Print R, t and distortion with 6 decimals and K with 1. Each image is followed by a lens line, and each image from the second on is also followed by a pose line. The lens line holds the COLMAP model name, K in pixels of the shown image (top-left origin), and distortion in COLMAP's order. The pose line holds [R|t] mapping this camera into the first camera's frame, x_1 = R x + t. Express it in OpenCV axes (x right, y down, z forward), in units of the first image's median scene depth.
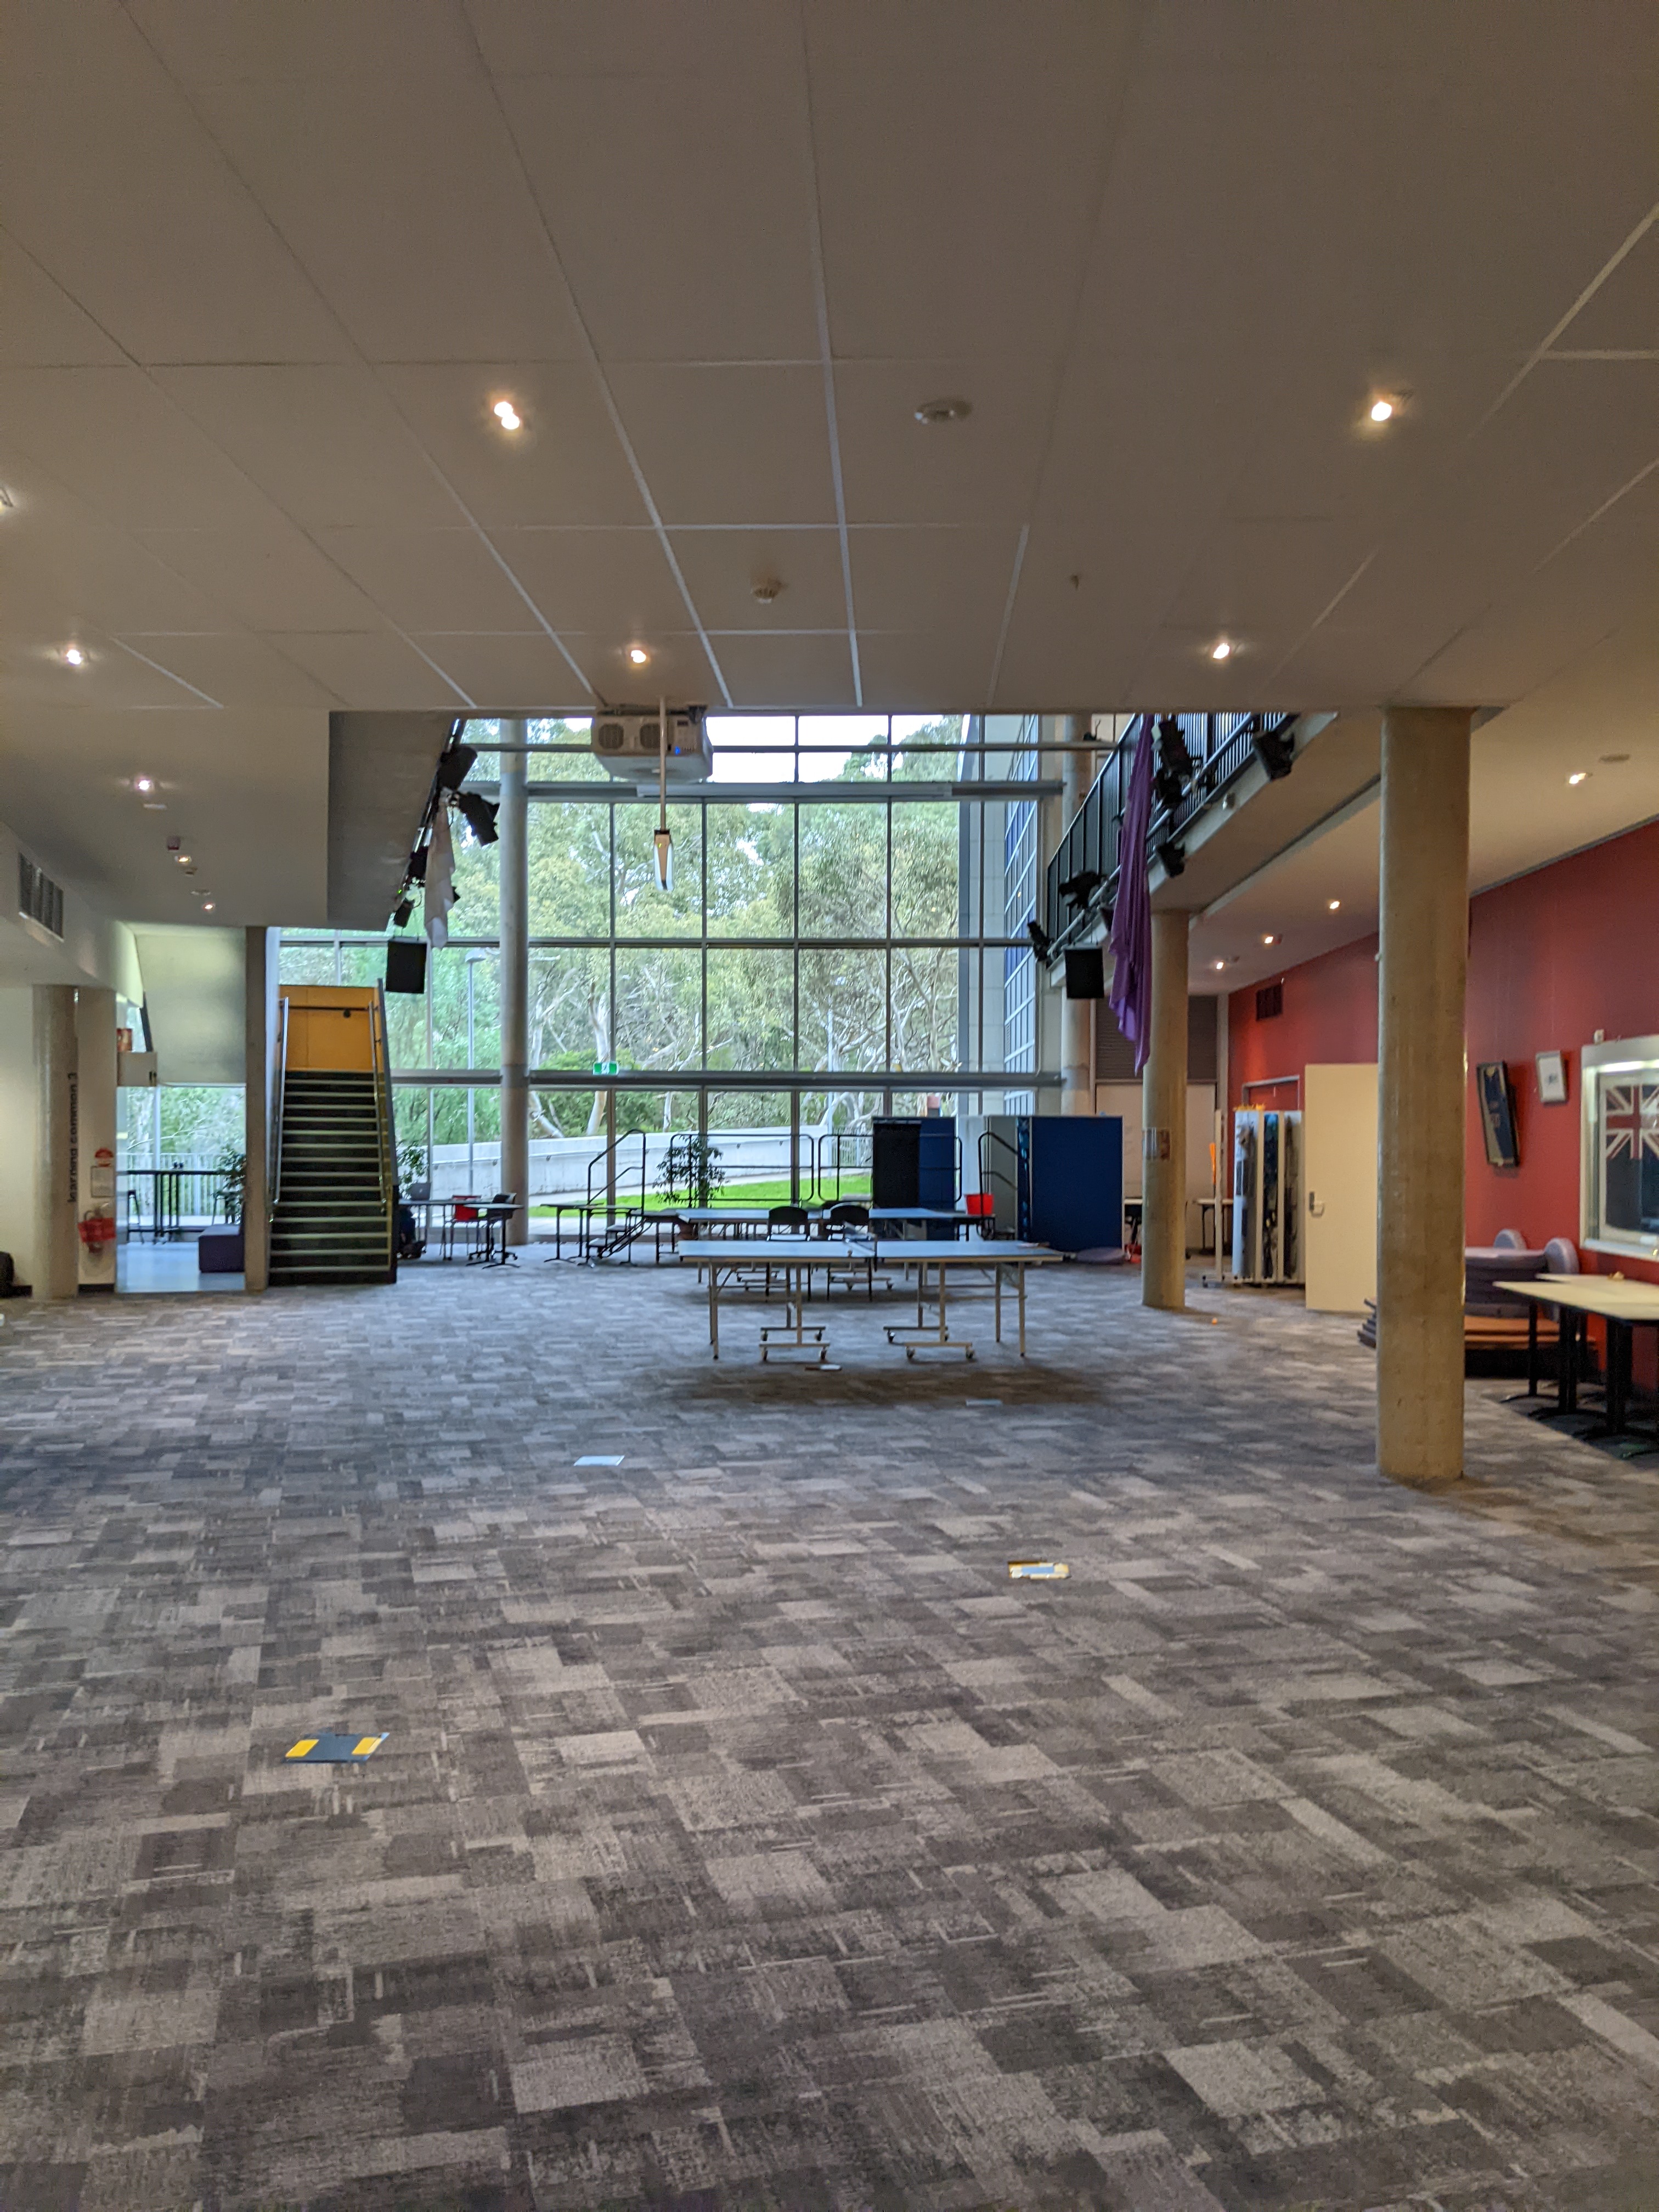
lens RADIAL K [[1737.5, 0, 831.7], [0, 1737.5, 1108.4], [0, 0, 1]] dist [-0.010138, -0.009677]
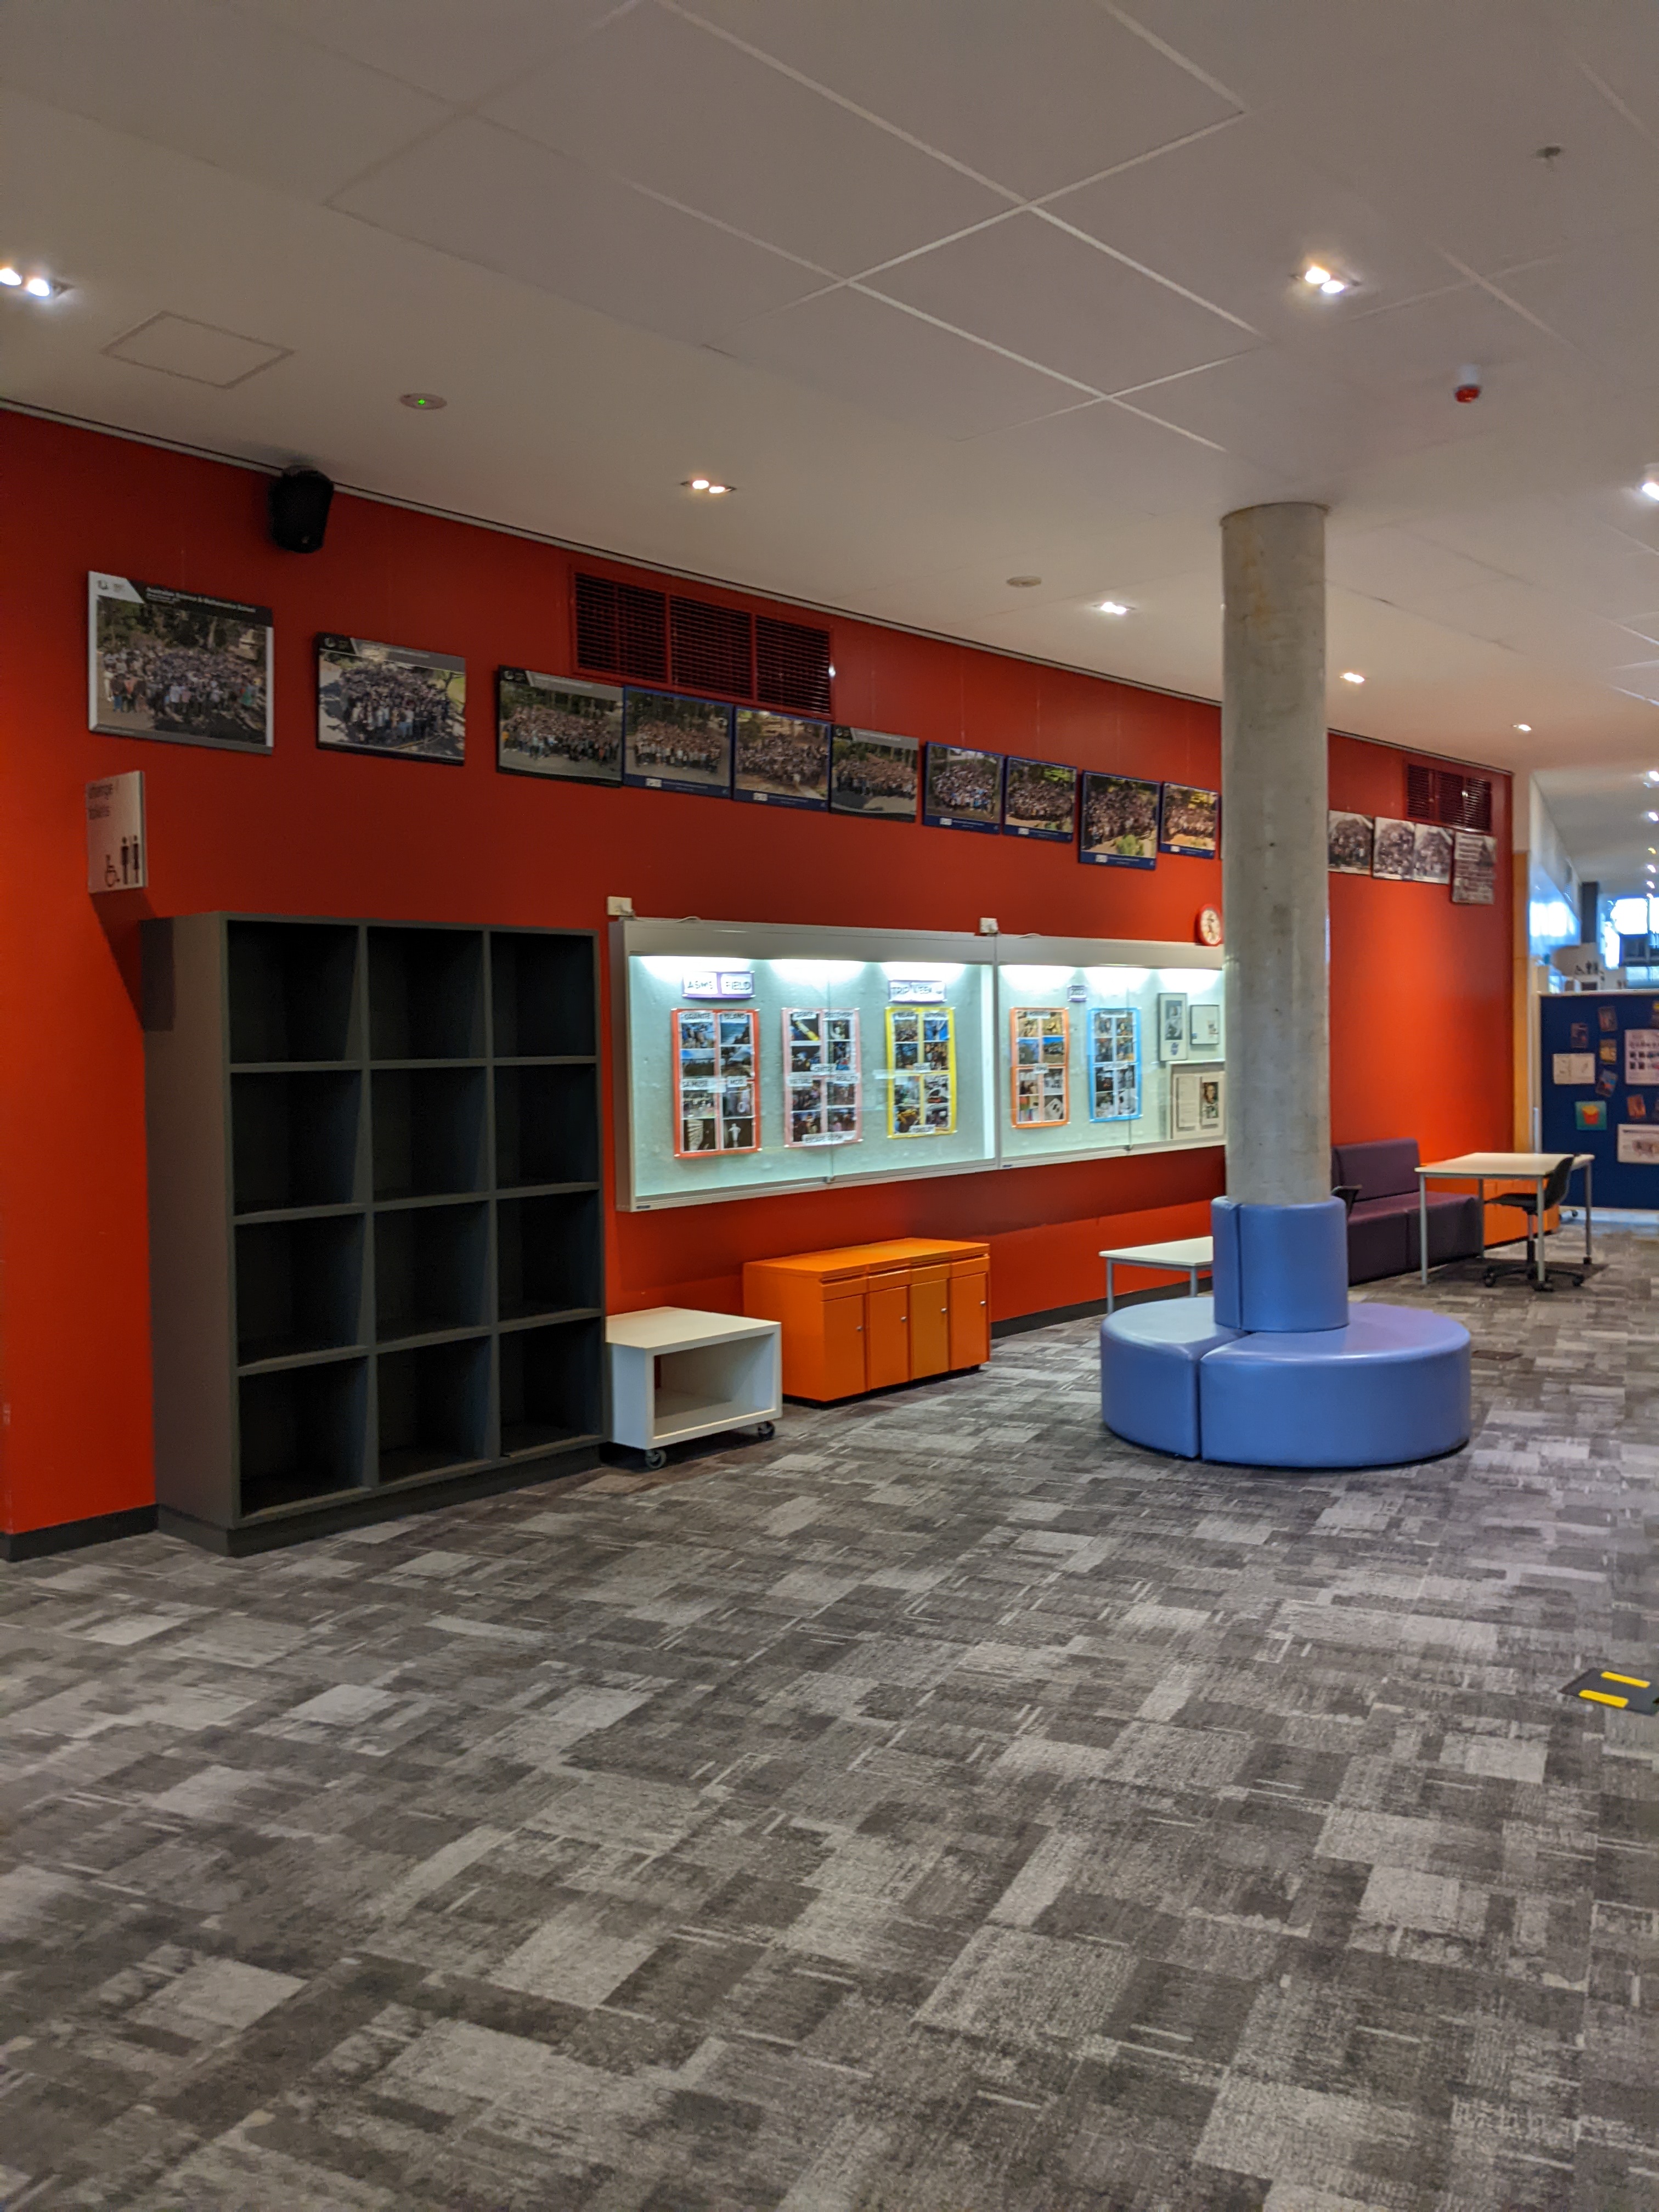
lens RADIAL K [[1737.5, 0, 827.8], [0, 1737.5, 1101.2], [0, 0, 1]] dist [-0.010138, -0.009677]
pose [[-0.745504, -0.025386, 0.666018, -0.172722], [0.007845, 0.998871, 0.046854, 0.013501], [-0.666455, 0.040155, -0.744463, 1.692841]]
